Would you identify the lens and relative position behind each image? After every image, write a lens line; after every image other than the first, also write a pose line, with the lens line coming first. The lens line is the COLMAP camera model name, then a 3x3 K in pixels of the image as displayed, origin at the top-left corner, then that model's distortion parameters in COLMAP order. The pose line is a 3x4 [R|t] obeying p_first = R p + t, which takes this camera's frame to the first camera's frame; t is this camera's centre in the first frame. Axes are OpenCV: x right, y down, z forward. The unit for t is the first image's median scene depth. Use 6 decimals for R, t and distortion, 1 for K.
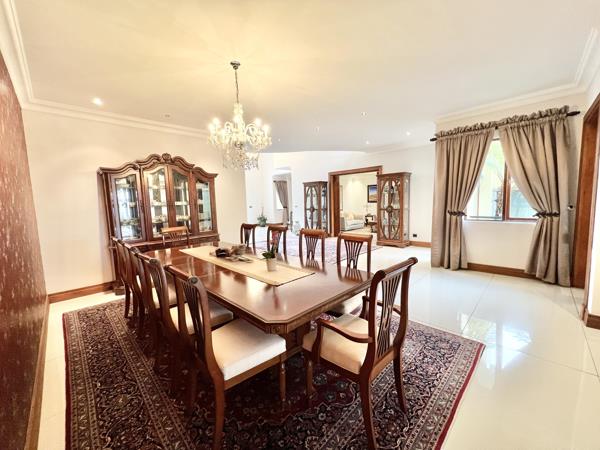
lens RADIAL K [[238.7, 0, 300.0], [0, 238.7, 225.0], [0, 0, 1]] dist [0.001392, 0.000394]
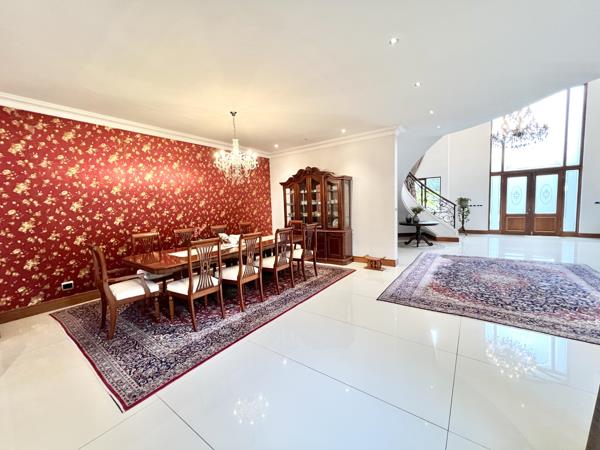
lens RADIAL K [[238.7, 0, 300.0], [0, 238.7, 225.0], [0, 0, 1]] dist [0.001392, 0.000394]
pose [[0.151757, 0.102424, -0.983097, 0.838945], [-0.069321, 0.993270, 0.092783, -0.092933], [0.985984, 0.054069, 0.157836, 0.768288]]
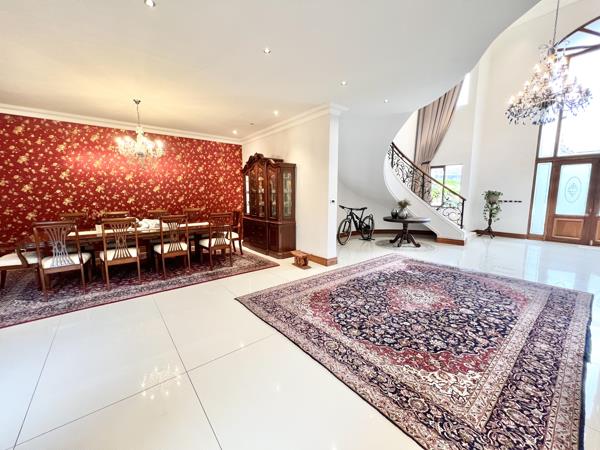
lens RADIAL K [[238.7, 0, 300.0], [0, 238.7, 225.0], [0, 0, 1]] dist [0.001392, 0.000394]
pose [[-0.115092, 0.156386, -0.980968, 0.783115], [-0.096287, 0.981123, 0.167707, -0.159328], [0.988677, 0.113756, -0.097861, 1.440164]]
